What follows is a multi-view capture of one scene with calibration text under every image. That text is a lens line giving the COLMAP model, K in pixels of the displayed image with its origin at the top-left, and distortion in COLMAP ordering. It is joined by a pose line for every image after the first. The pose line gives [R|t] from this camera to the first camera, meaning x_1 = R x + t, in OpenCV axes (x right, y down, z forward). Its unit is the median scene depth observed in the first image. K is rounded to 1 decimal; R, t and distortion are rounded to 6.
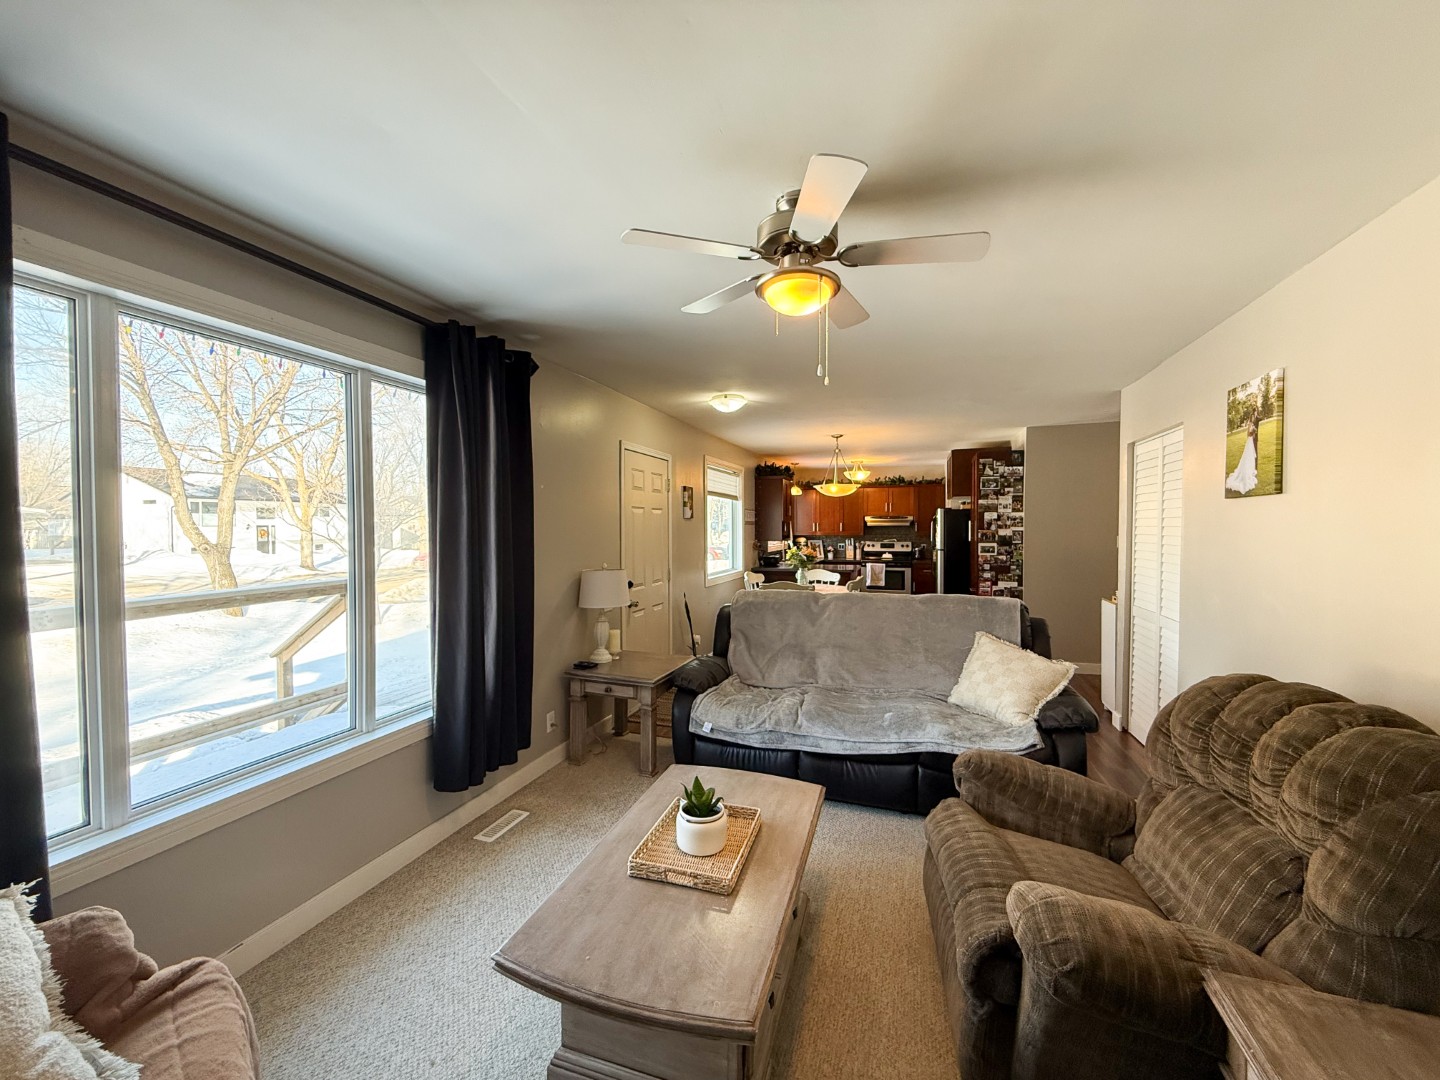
lens RADIAL K [[567.7, 0, 719.5], [0, 567.7, 538.8], [0, 0, 1]] dist [0.000203, 0.000172]
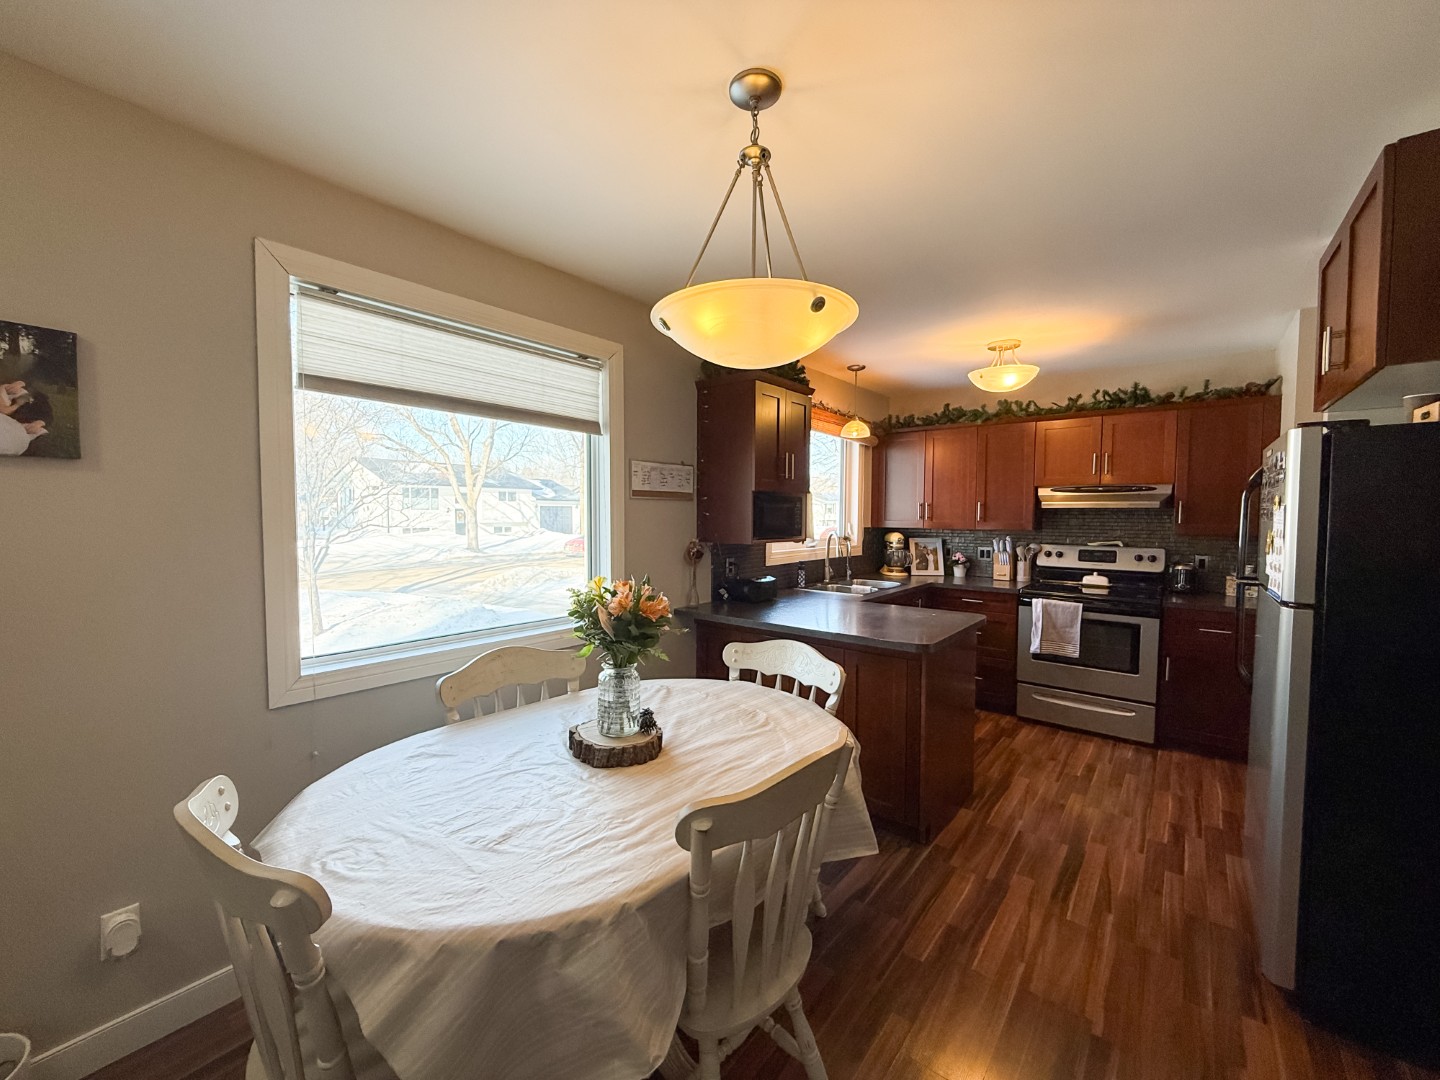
lens RADIAL K [[567.7, 0, 724.9], [0, 567.7, 538.0], [0, 0, 1]] dist [0.000203, 0.000172]
pose [[0.938026, 0.022616, -0.345827, 0.182484], [-0.015583, 0.999612, 0.023104, -0.006824], [0.346215, -0.016283, 0.938014, 0.509767]]
